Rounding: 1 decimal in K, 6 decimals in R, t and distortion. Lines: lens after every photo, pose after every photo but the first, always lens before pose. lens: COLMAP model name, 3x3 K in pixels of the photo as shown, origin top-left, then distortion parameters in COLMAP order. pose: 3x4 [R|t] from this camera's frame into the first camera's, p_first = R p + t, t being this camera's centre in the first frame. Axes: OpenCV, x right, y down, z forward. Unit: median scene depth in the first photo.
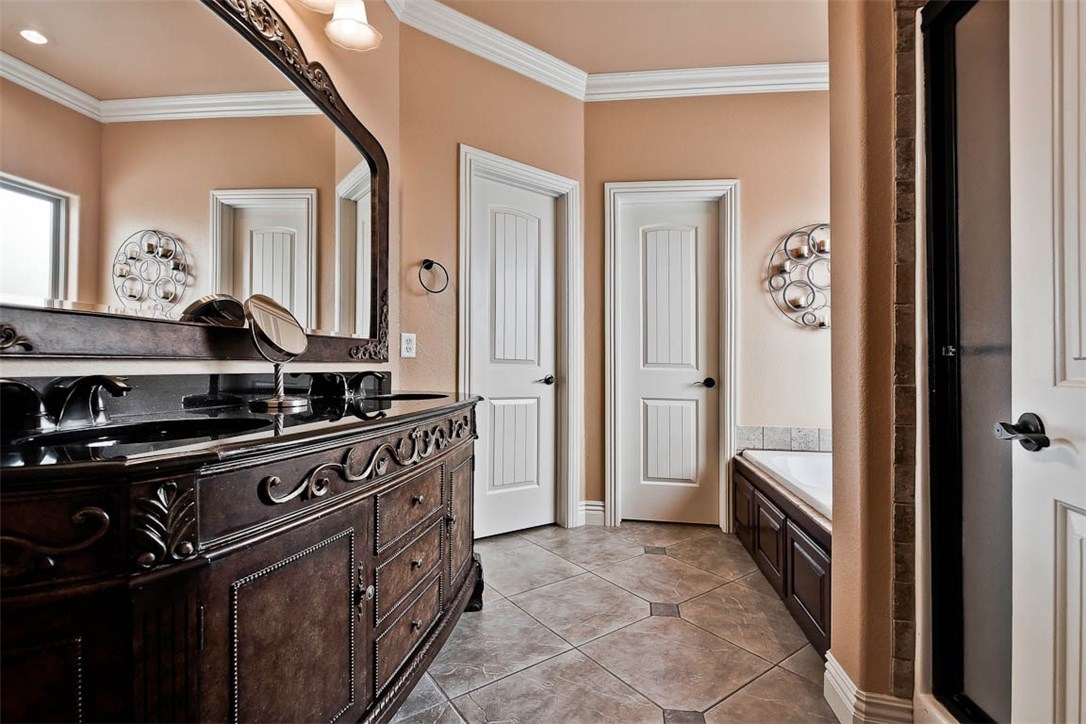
lens RADIAL K [[500.8, 0, 546.8], [0, 500.8, 379.0], [0, 0, 1]] dist [0.000045, -0.000411]
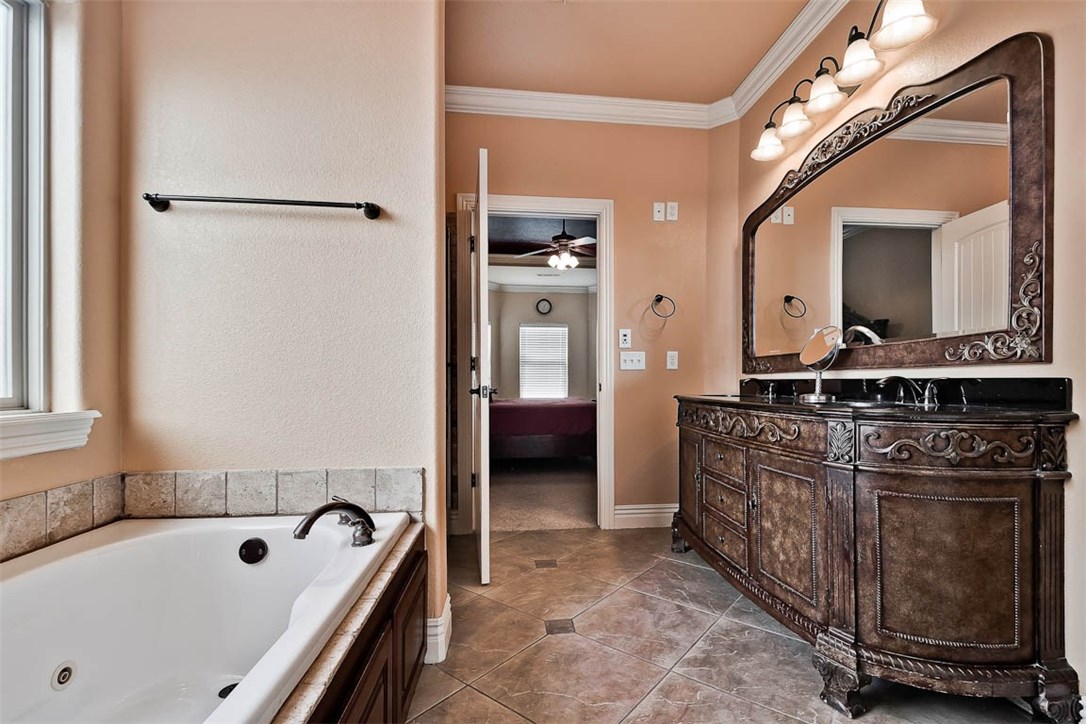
lens RADIAL K [[500.8, 0, 546.8], [0, 500.8, 379.0], [0, 0, 1]] dist [0.000045, -0.000411]
pose [[-0.969457, -0.001552, -0.245258, 0.540754], [0.000052, 0.999979, -0.006535, -0.015484], [0.245262, -0.006348, -0.969436, 1.943166]]
